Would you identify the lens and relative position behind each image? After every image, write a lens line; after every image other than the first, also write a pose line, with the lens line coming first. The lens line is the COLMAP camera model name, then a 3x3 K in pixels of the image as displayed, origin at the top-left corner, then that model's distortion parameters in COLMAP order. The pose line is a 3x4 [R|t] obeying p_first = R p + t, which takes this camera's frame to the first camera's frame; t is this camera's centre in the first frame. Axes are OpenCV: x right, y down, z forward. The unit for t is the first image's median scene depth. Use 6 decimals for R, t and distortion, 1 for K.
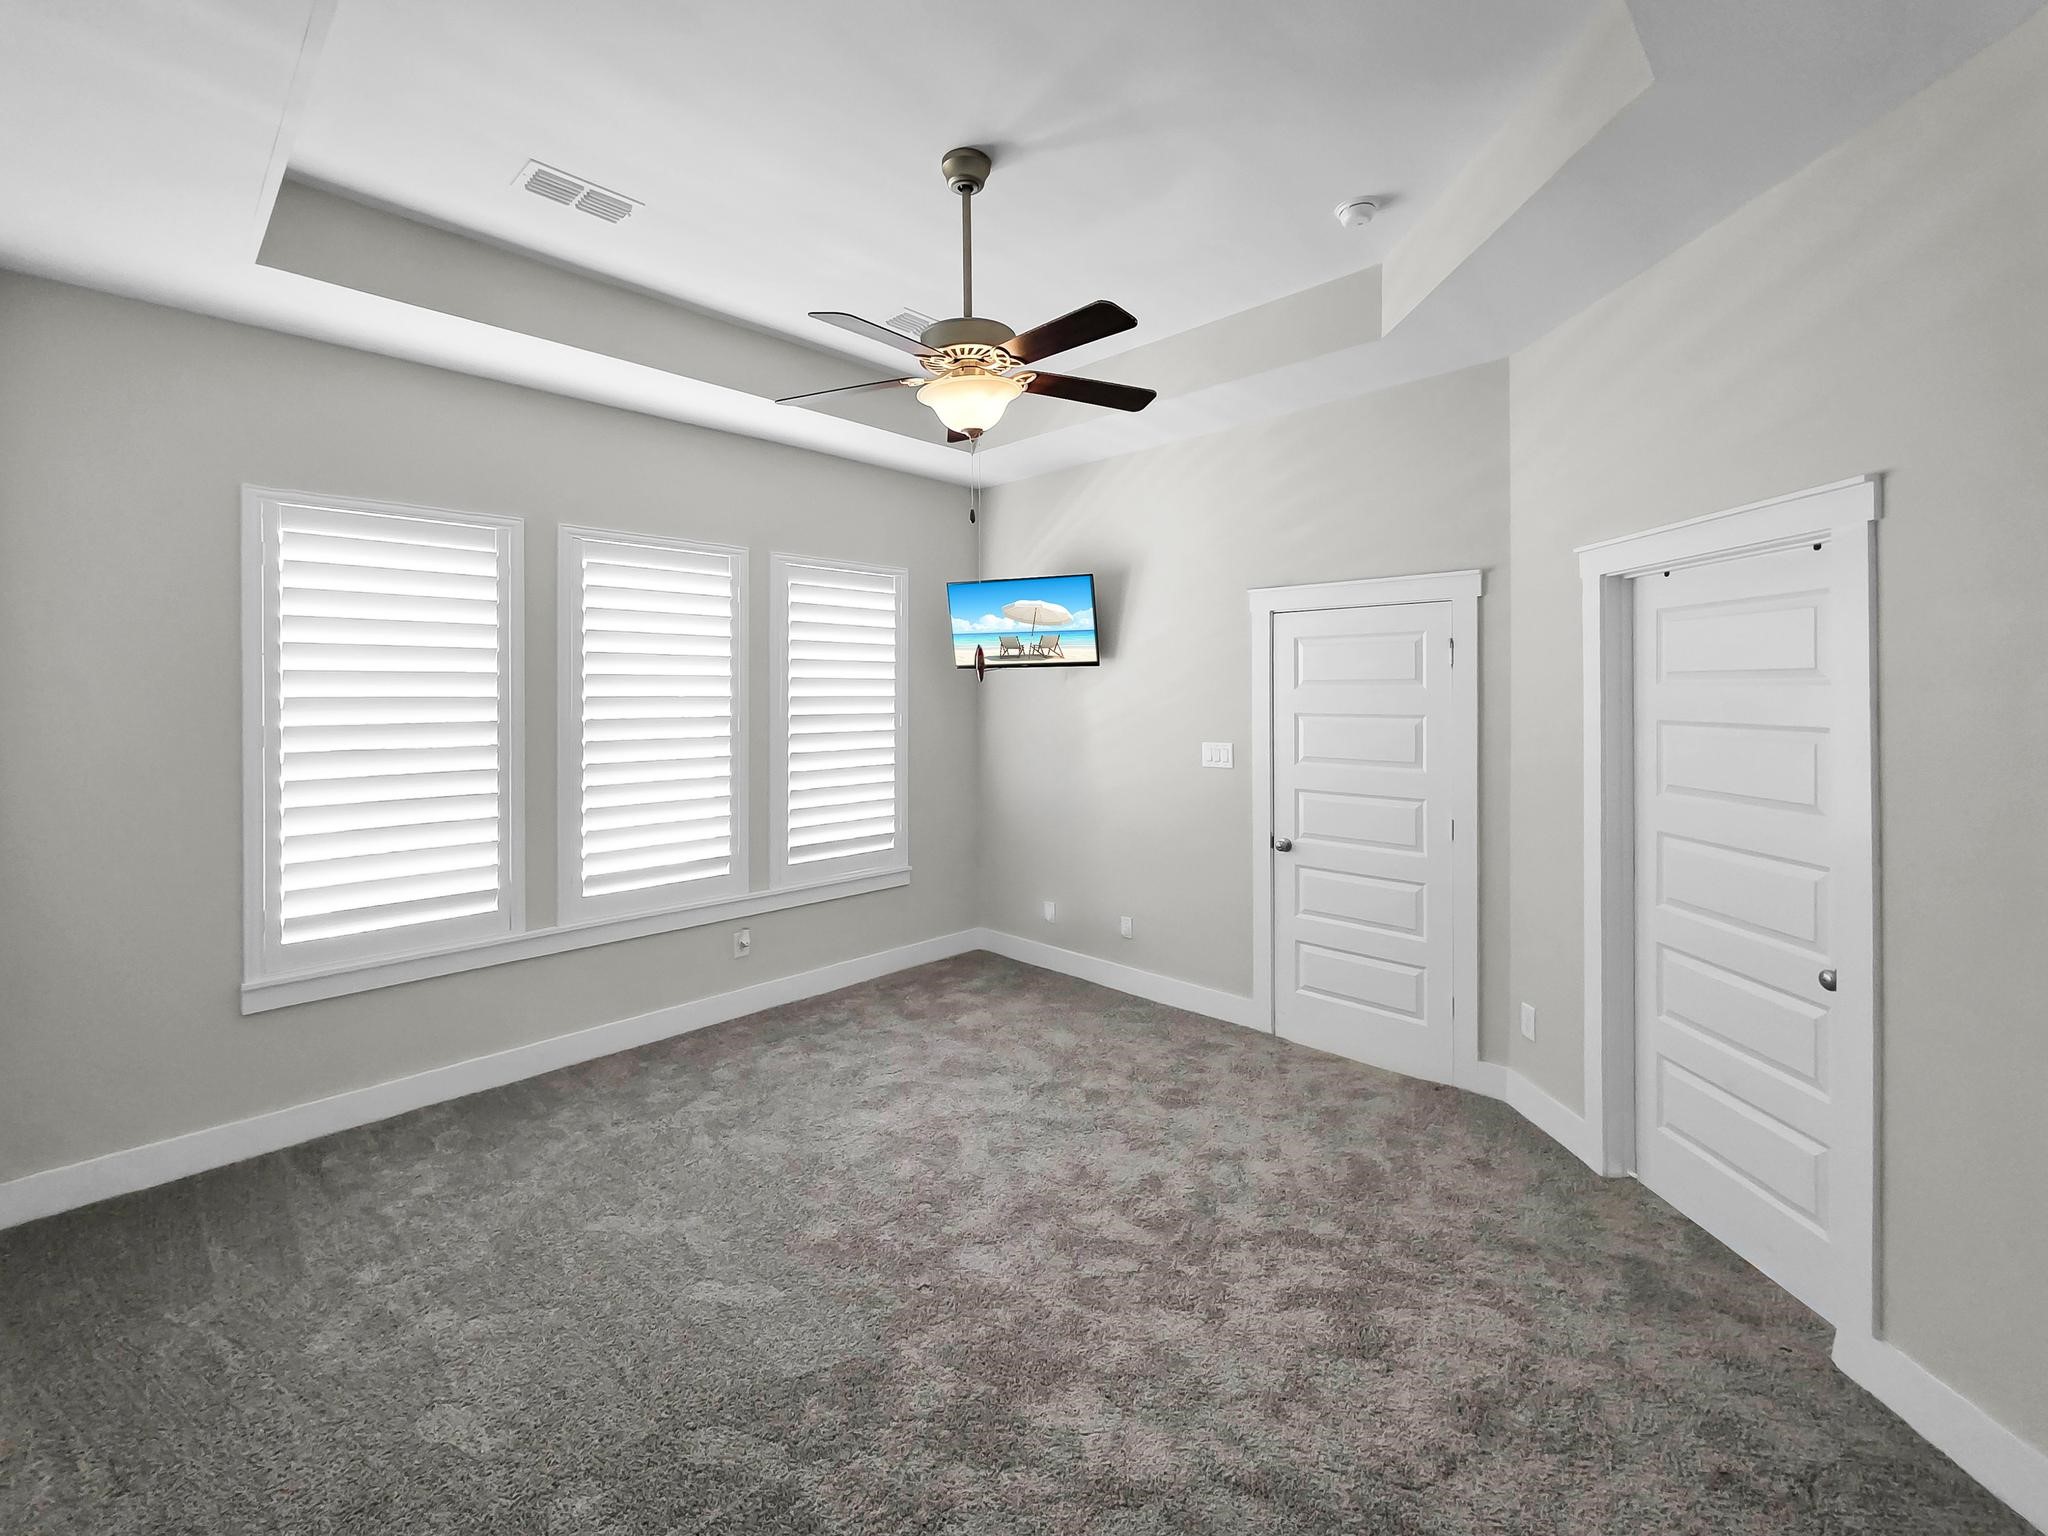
lens RADIAL K [[805.4, 0, 1022.1], [0, 805.4, 710.5], [0, 0, 1]] dist [0.000168, 0.000038]
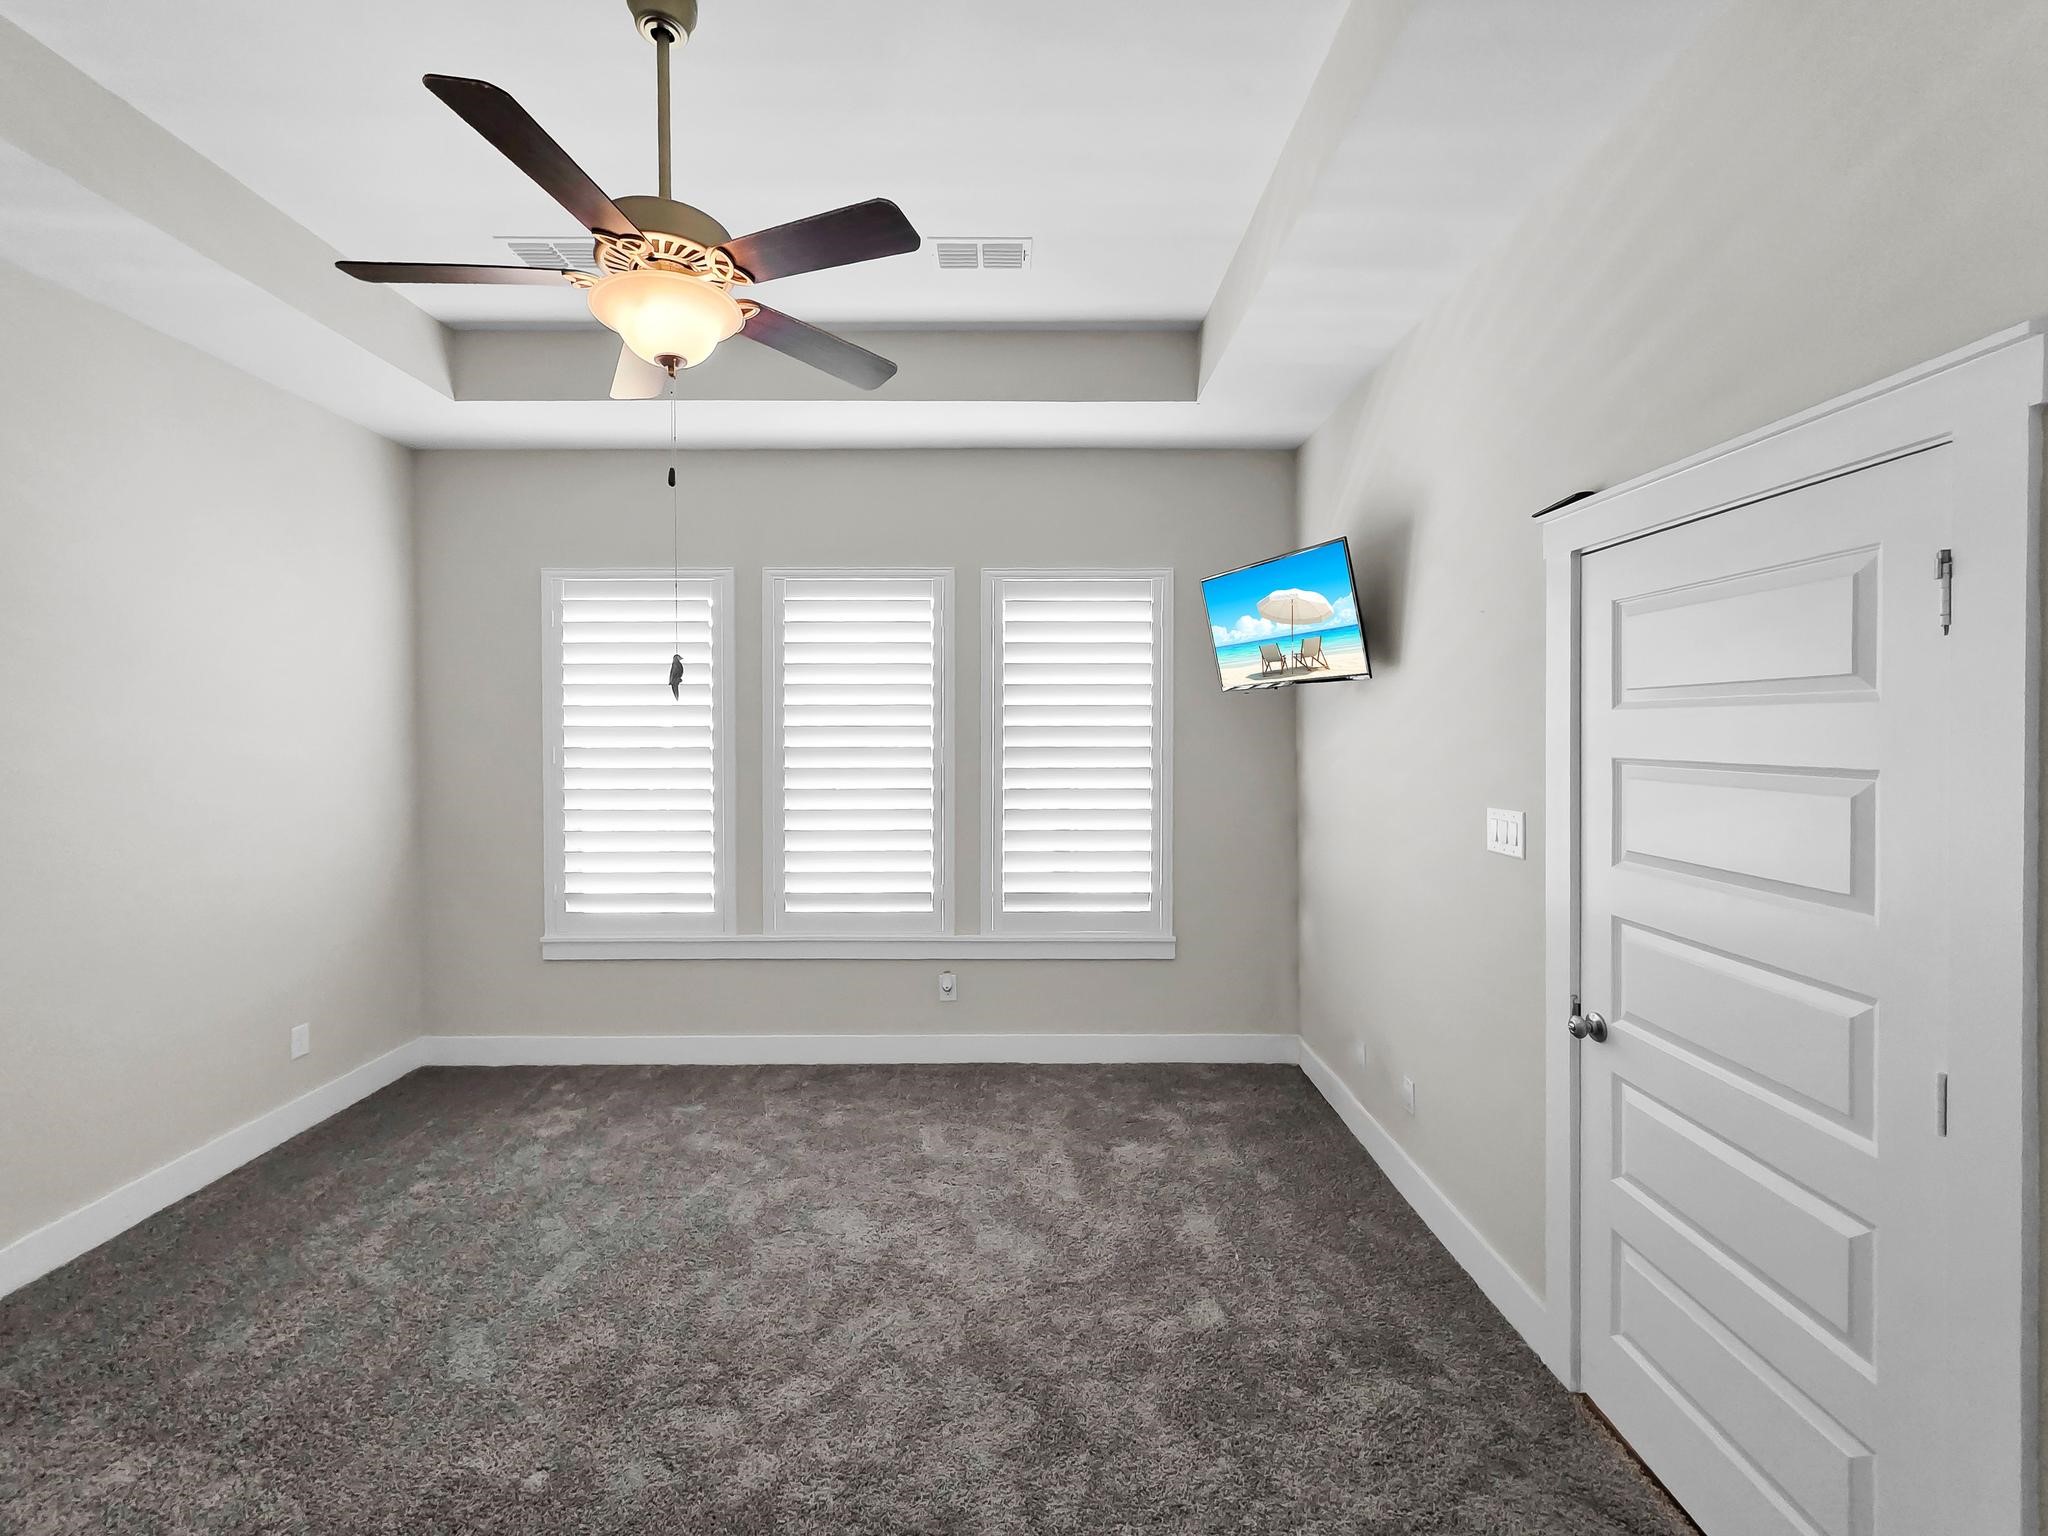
lens RADIAL K [[823.4, 0, 1028.0], [0, 823.4, 744.1], [0, 0, 1]] dist [0.000872, 0.000045]
pose [[0.731056, 0.016703, -0.682113, 0.374885], [-0.013931, 0.999857, 0.009553, -0.007204], [0.682175, 0.002518, 0.731184, 0.353718]]
